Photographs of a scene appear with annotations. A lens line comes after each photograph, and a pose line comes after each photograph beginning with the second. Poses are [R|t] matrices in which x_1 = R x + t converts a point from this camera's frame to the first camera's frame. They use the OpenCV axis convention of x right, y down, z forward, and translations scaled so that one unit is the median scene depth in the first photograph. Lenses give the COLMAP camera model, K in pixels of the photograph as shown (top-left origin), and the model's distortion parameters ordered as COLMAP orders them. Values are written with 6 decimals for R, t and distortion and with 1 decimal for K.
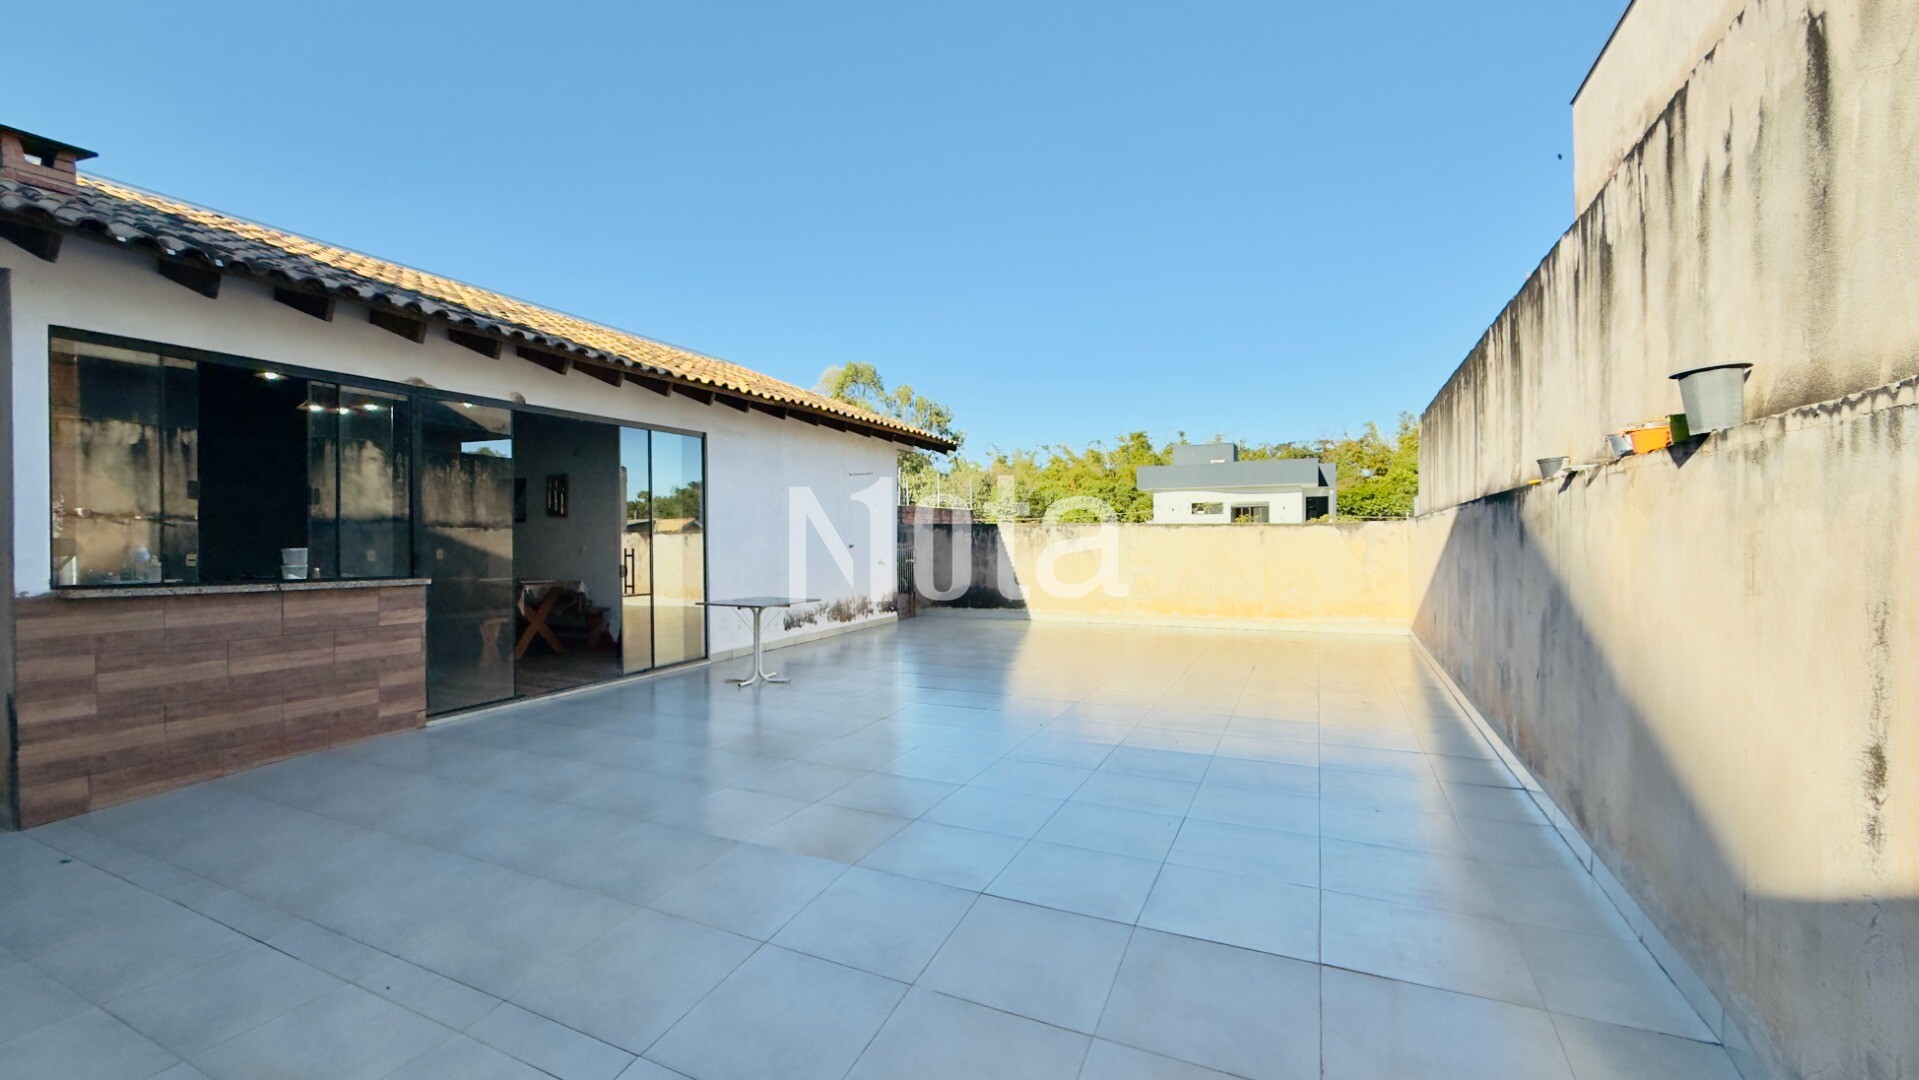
lens RADIAL K [[769.5, 0, 955.1], [0, 769.5, 537.9], [0, 0, 1]] dist [-0.002797, -0.000216]
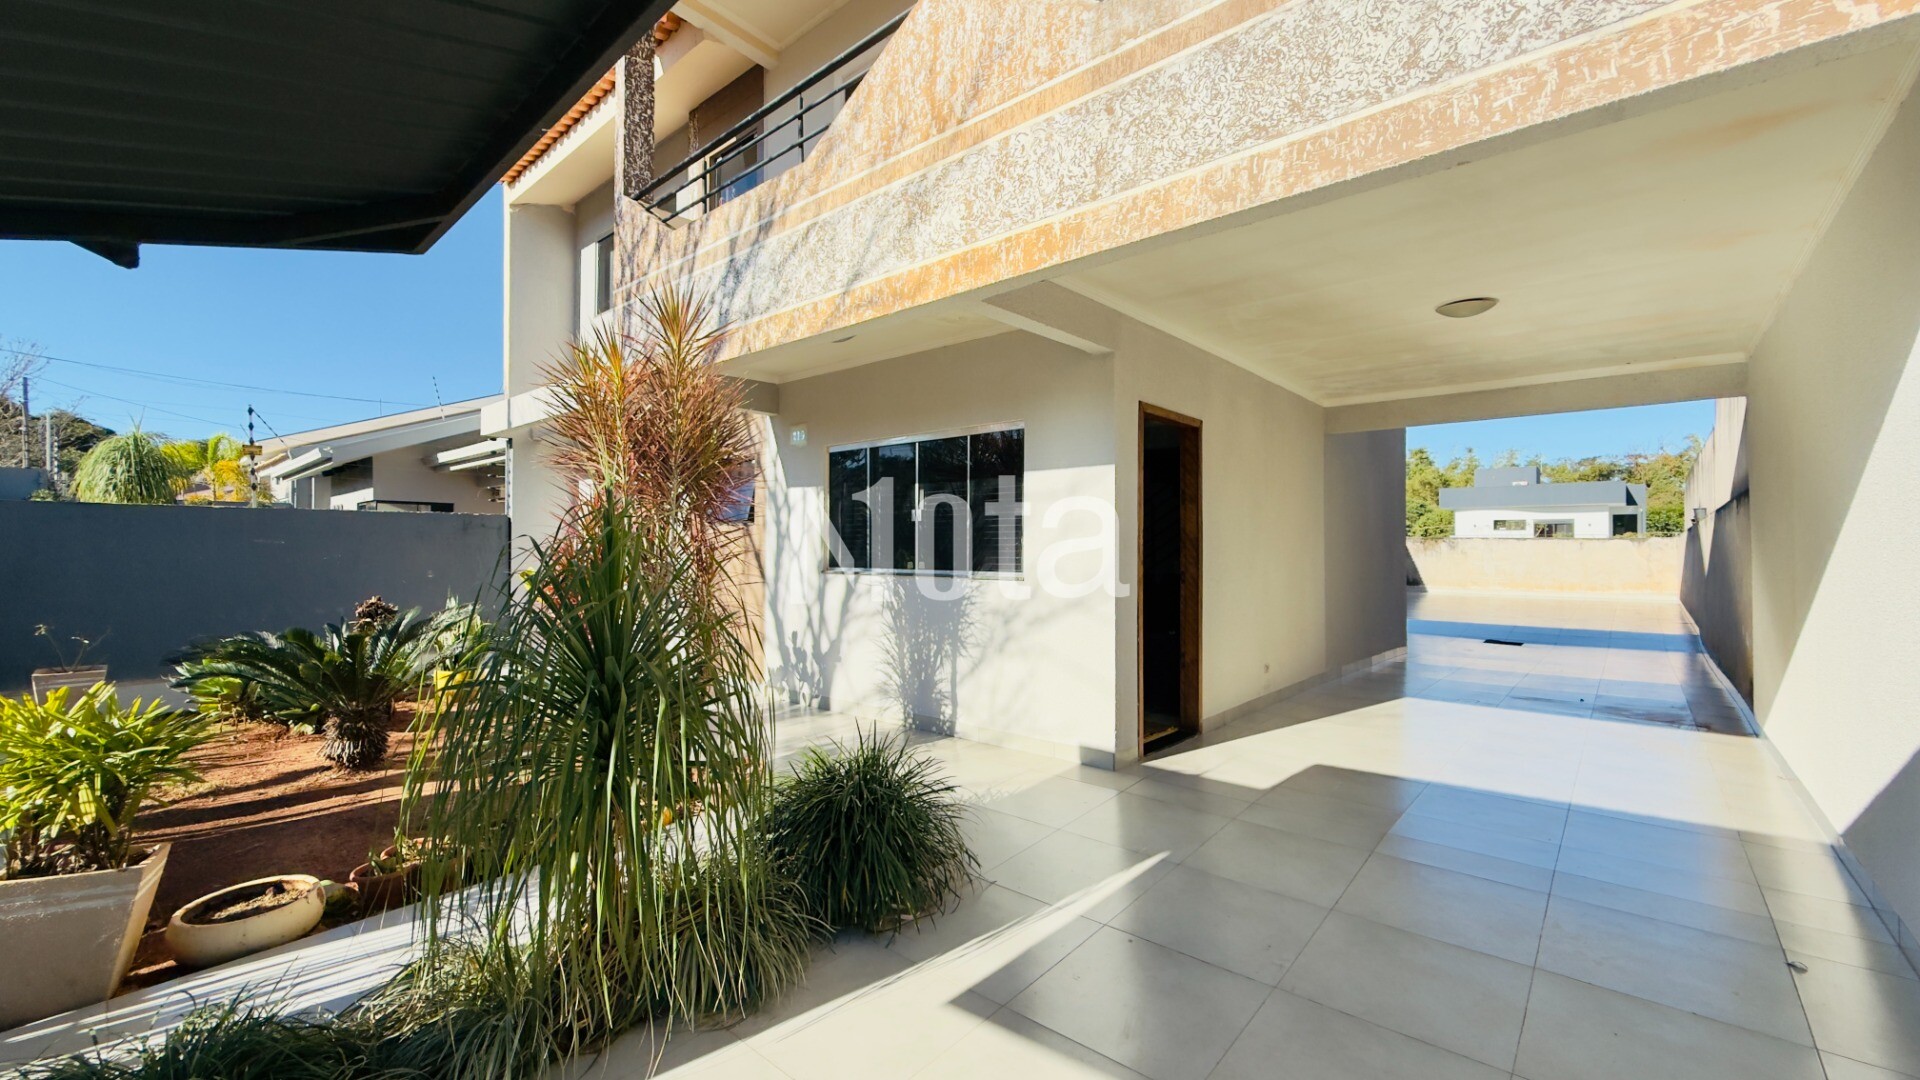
lens RADIAL K [[769.9, 0, 961.6], [0, 769.9, 539.4], [0, 0, 1]] dist [-0.002797, -0.000216]
pose [[0.961818, 0.005396, -0.273635, -0.133543], [-0.009081, 0.999884, -0.012204, 0.003858], [0.273538, 0.014223, 0.961756, -0.298701]]
